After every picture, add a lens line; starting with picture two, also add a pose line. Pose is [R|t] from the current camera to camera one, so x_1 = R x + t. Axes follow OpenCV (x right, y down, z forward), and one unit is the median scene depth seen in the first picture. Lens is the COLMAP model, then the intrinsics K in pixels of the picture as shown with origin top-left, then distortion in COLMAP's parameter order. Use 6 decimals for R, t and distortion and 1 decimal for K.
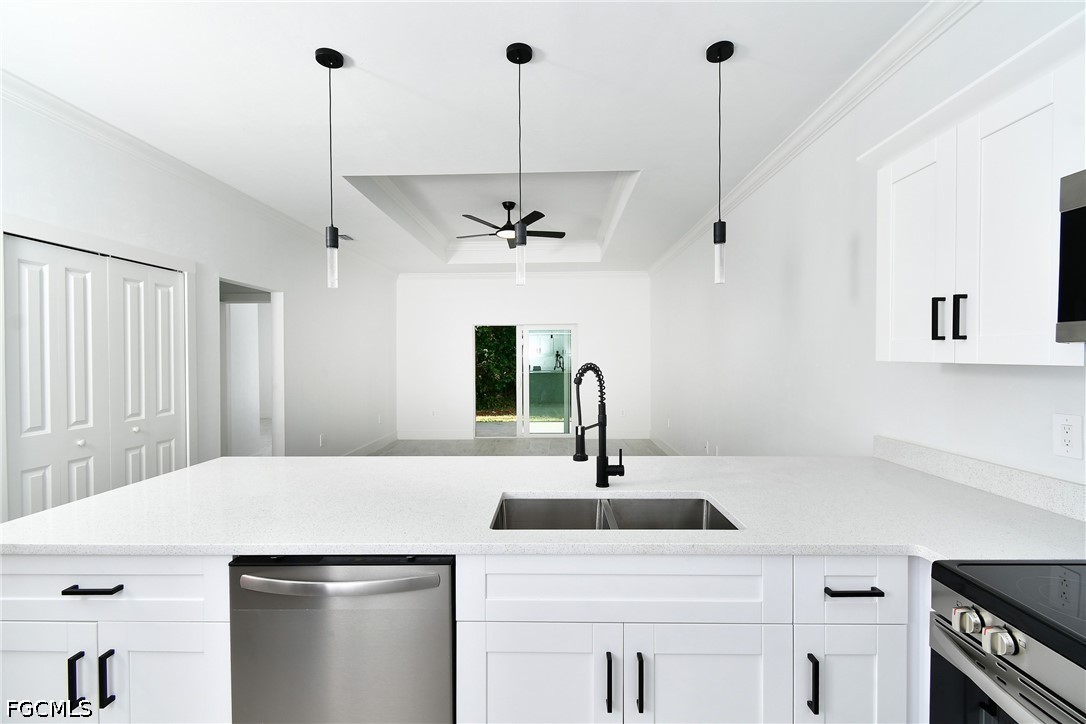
lens RADIAL K [[476.4, 0, 541.7], [0, 476.4, 363.7], [0, 0, 1]] dist [0.005158, -0.001820]
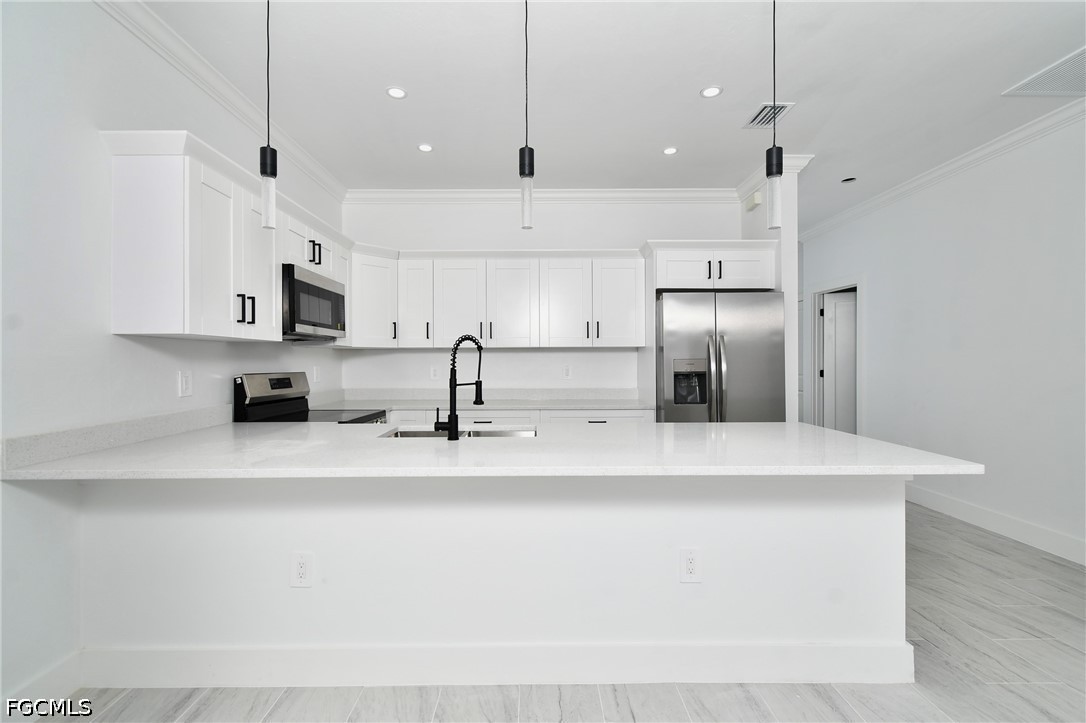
lens RADIAL K [[476.4, 0, 534.1], [0, 476.4, 361.9], [0, 0, 1]] dist [0.005158, -0.001820]
pose [[-0.999667, 0.009820, -0.023846, -0.014529], [0.009327, 0.999742, 0.020699, 0.015183], [0.024043, 0.020469, -0.999501, 0.755700]]
